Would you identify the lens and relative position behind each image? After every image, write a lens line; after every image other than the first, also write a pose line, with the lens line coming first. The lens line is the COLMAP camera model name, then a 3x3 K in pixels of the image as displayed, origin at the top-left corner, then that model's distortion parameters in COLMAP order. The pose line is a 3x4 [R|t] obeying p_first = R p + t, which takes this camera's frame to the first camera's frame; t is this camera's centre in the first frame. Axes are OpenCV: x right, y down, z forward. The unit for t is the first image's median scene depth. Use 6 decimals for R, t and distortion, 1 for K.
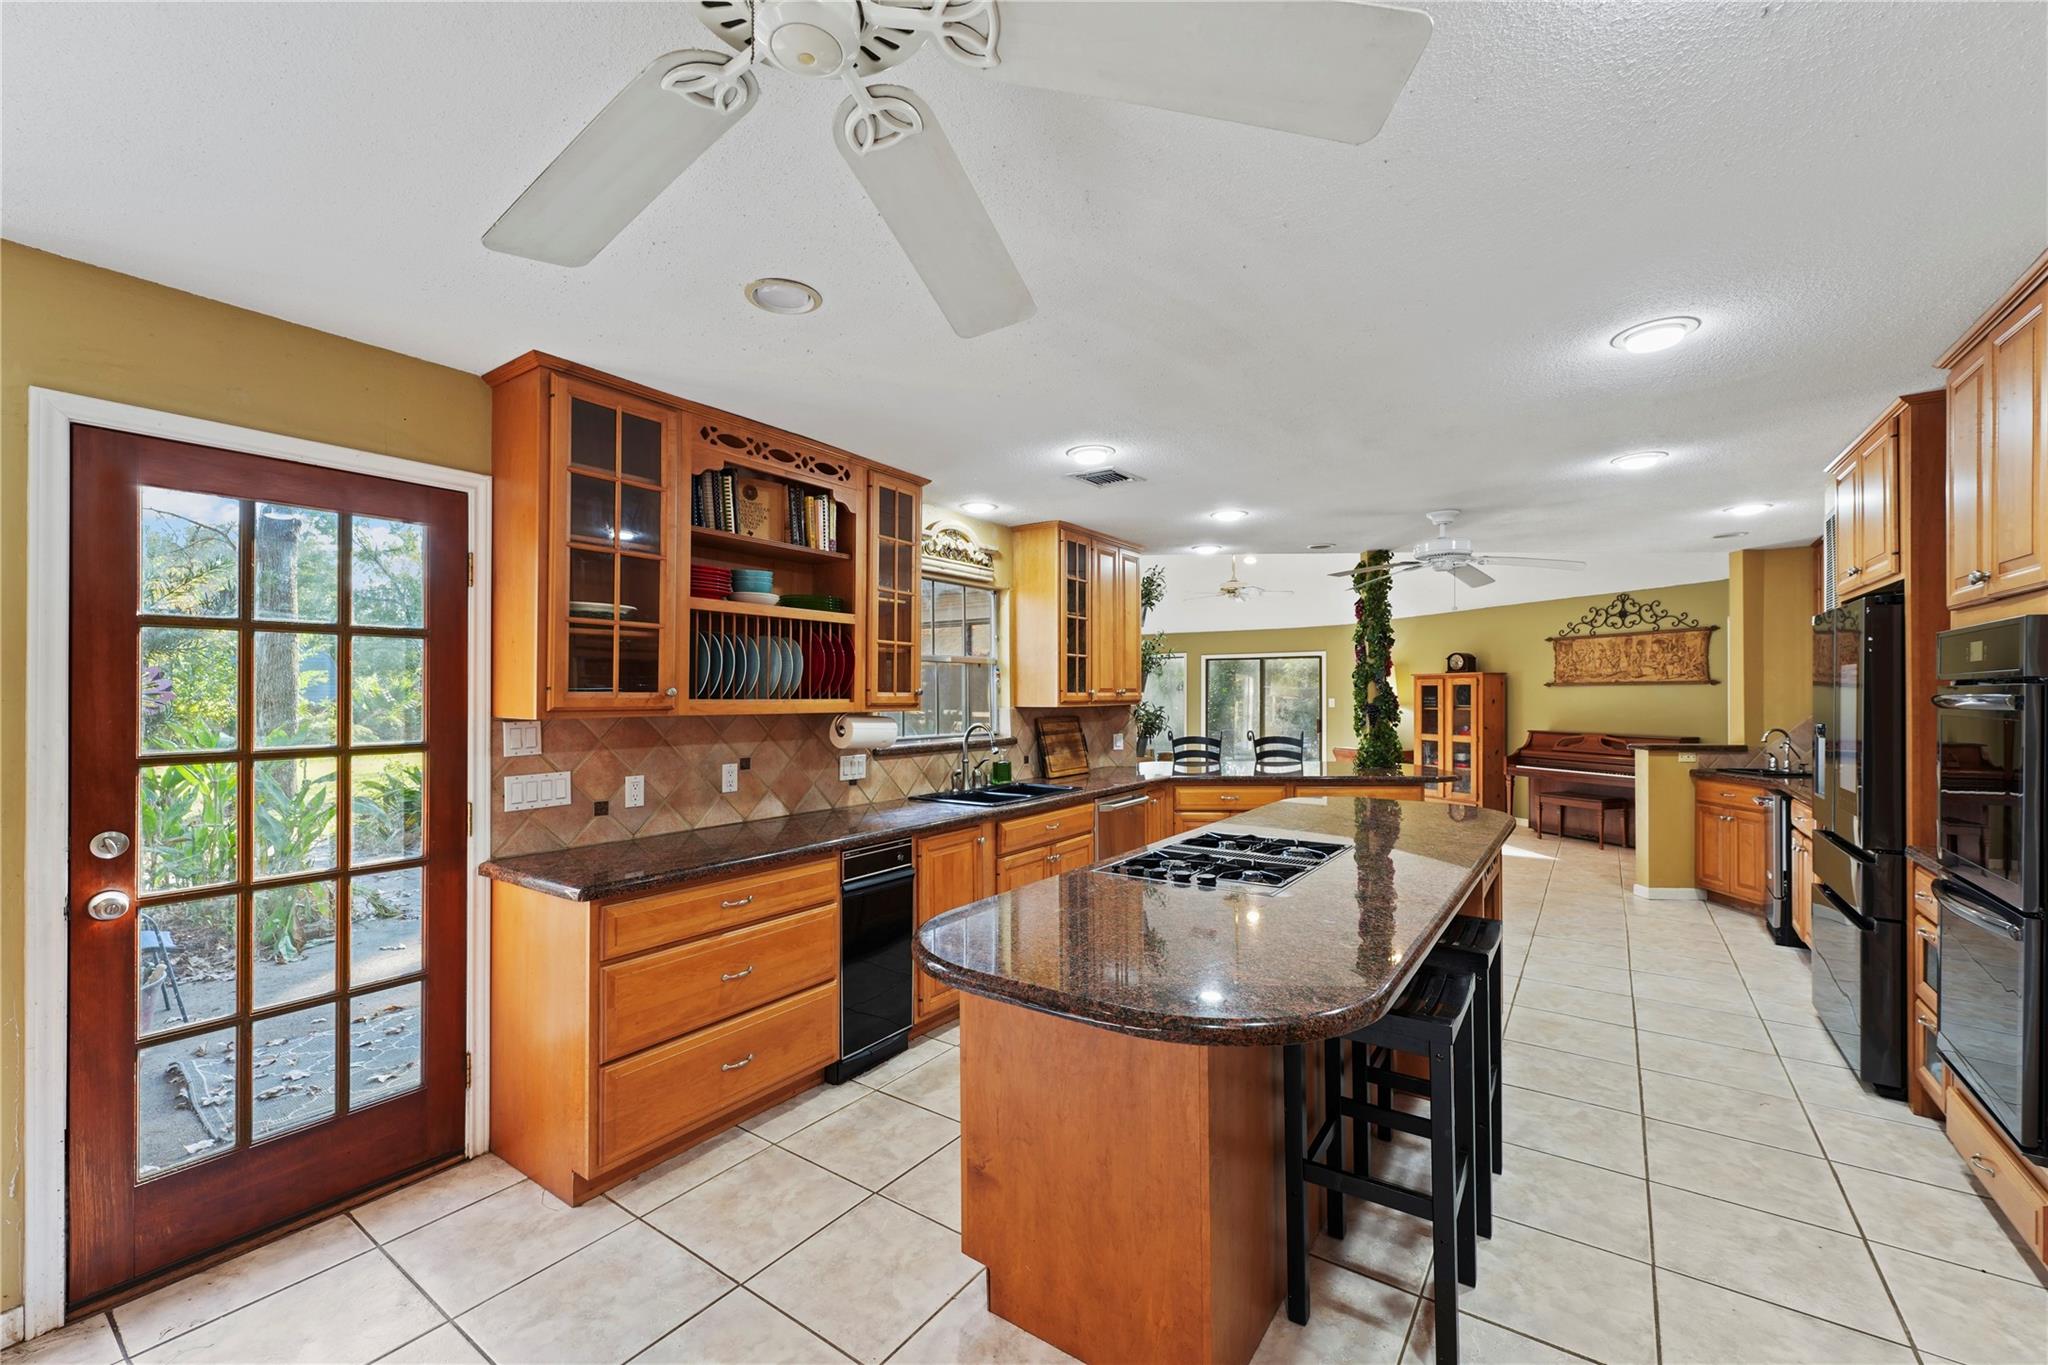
lens RADIAL K [[831.4, 0, 1024.8], [0, 831.4, 691.9], [0, 0, 1]] dist [0.007250, 0.000046]
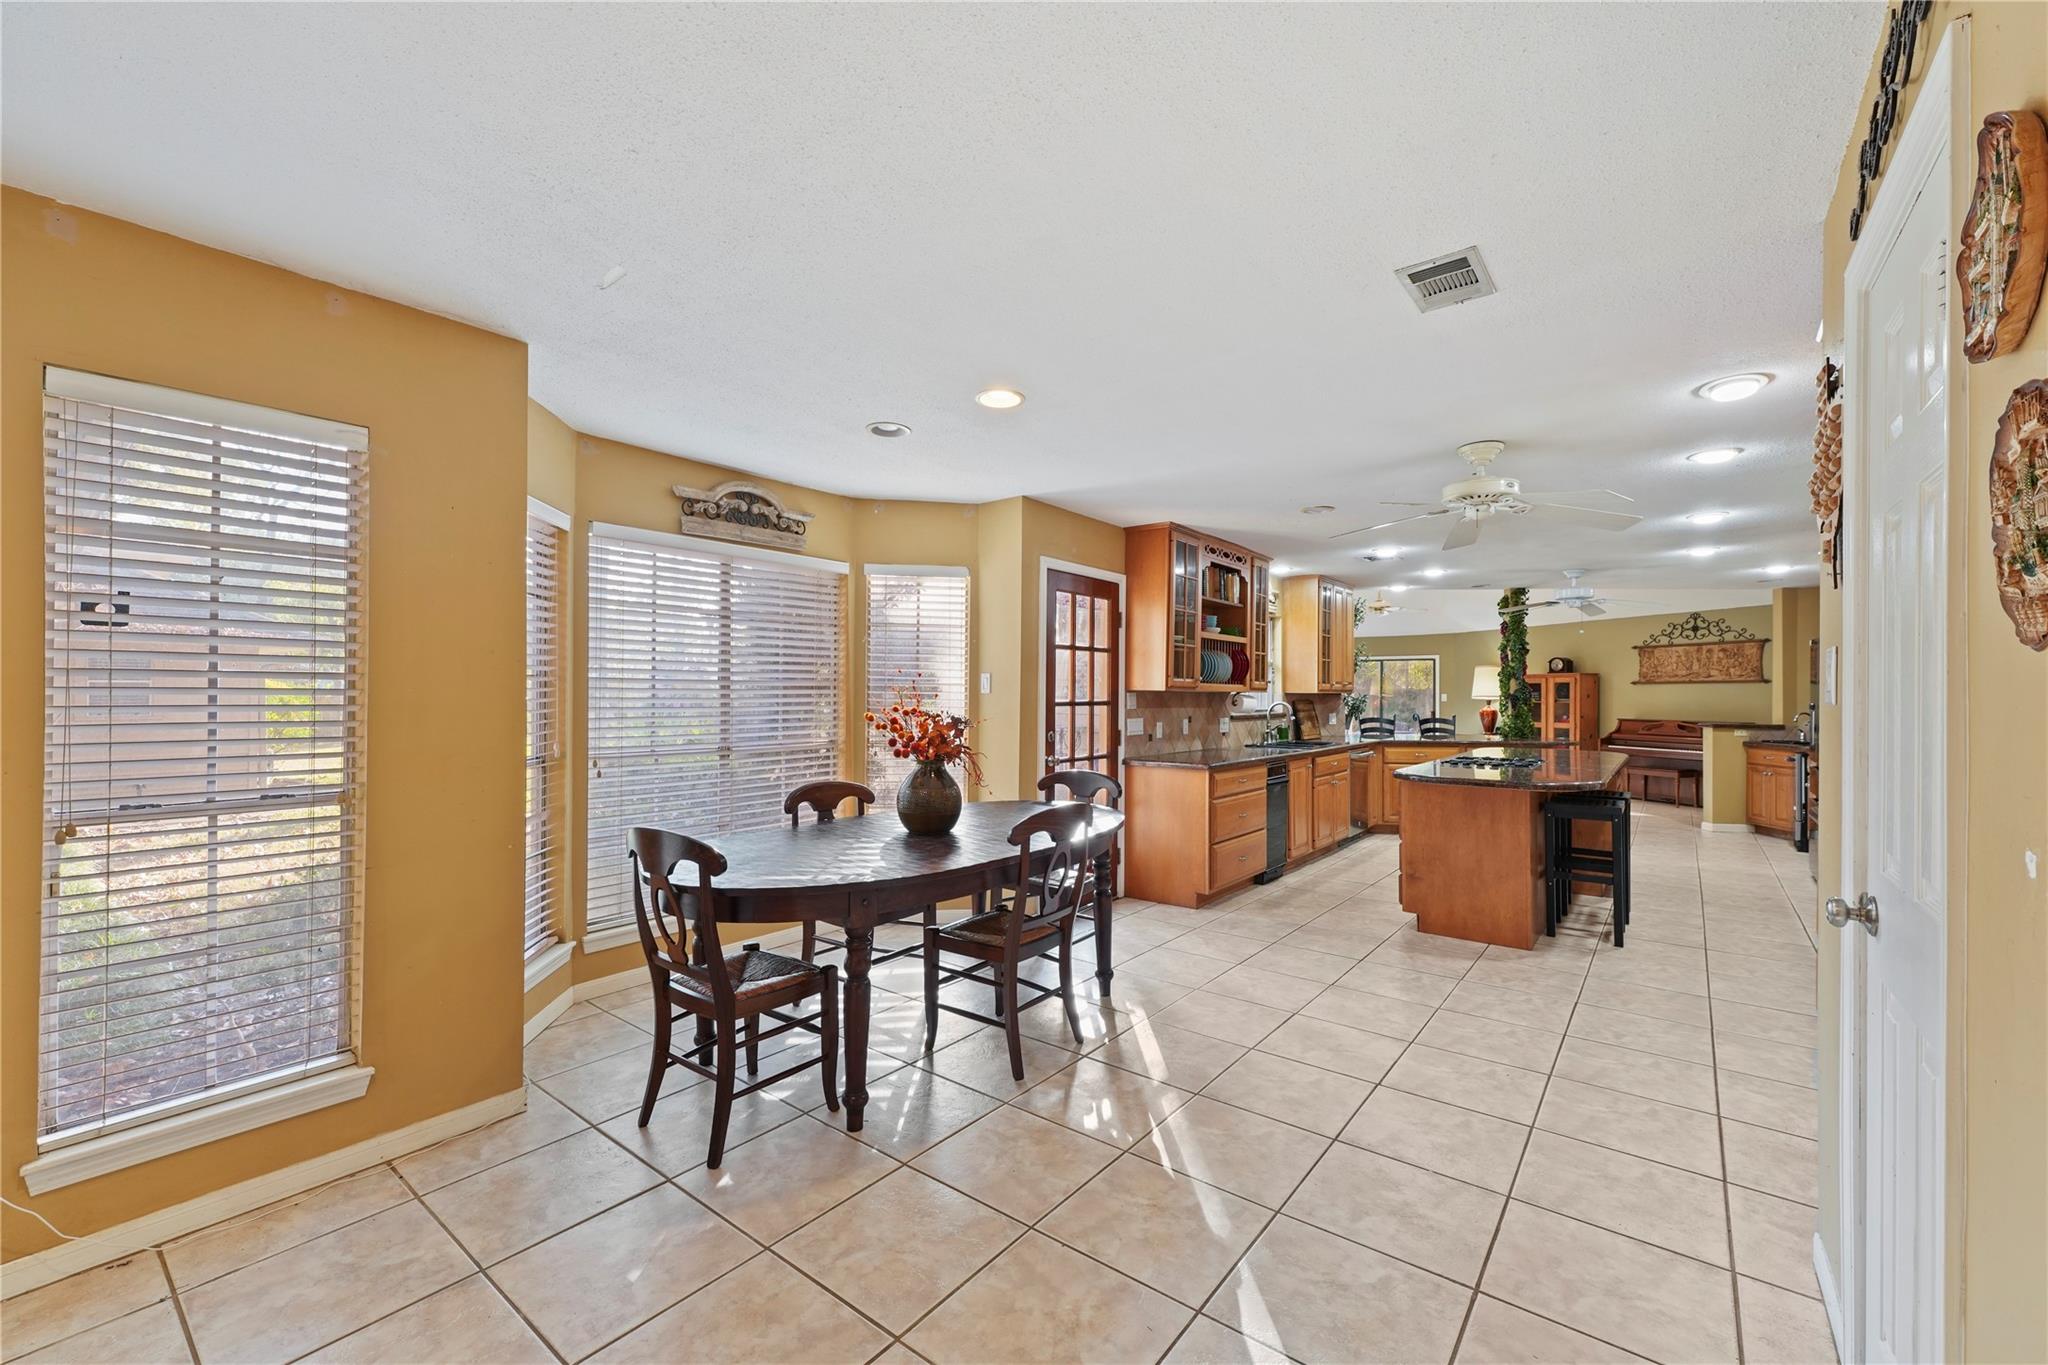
lens RADIAL K [[831.4, 0, 1025.9], [0, 831.4, 684.7], [0, 0, 1]] dist [0.007250, 0.000046]
pose [[0.998432, 0.006988, -0.055539, -0.360344], [-0.007399, 0.999947, -0.007187, 0.015646], [0.055486, 0.007586, 0.998431, -0.511518]]
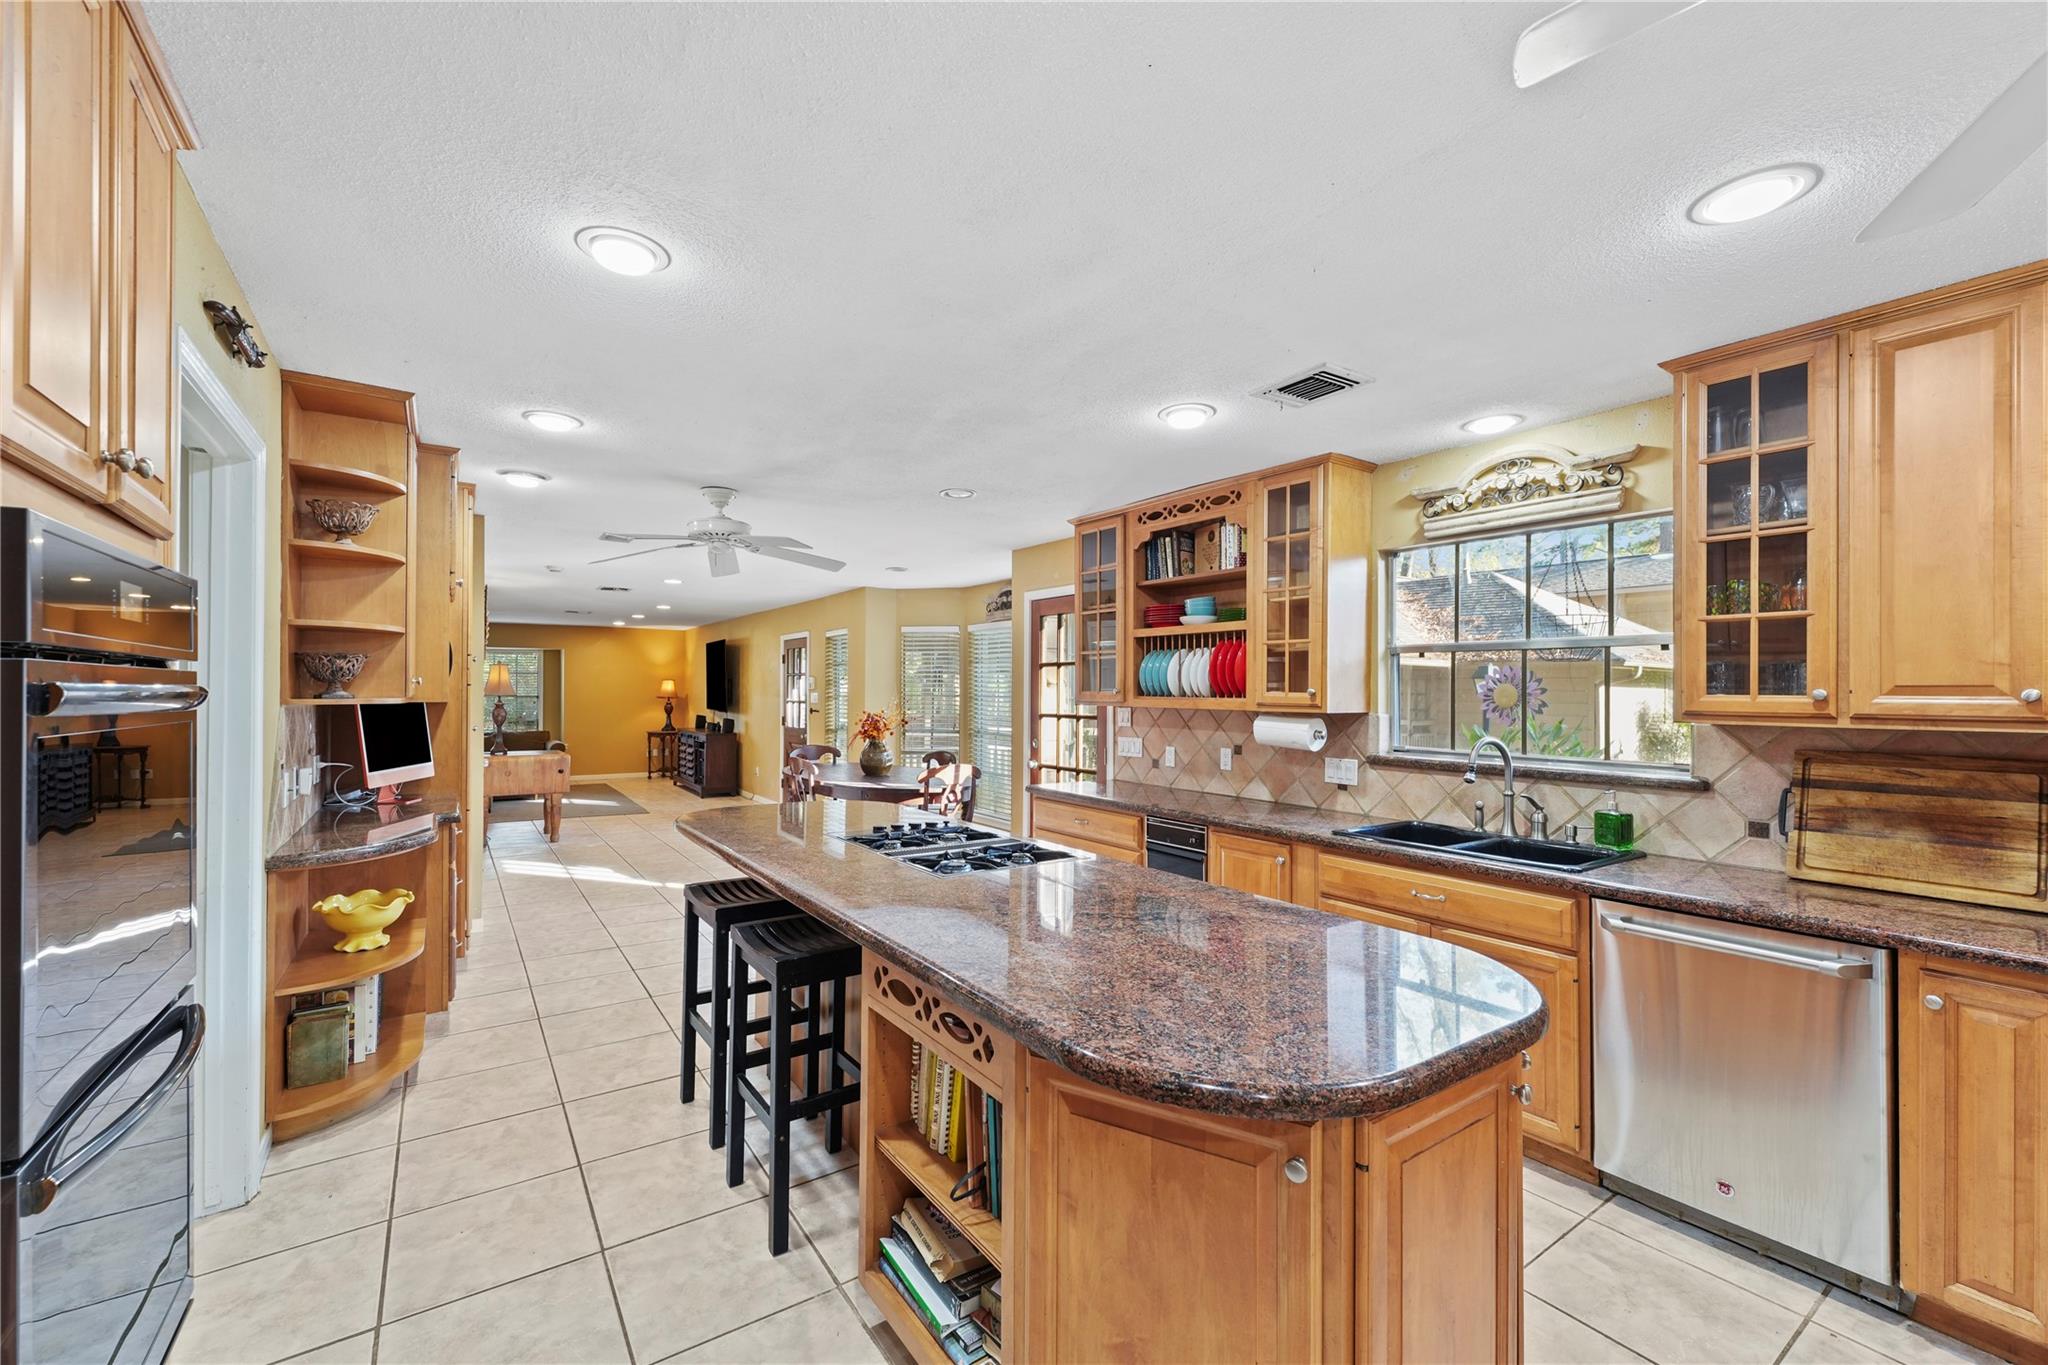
lens RADIAL K [[831.4, 0, 1024.6], [0, 831.4, 688.8], [0, 0, 1]] dist [0.007250, 0.000046]
pose [[-0.350693, -0.004587, -0.936479, 0.564673], [-0.004310, 0.999985, -0.003284, 0.000485], [0.936480, 0.002885, -0.350708, 0.687889]]
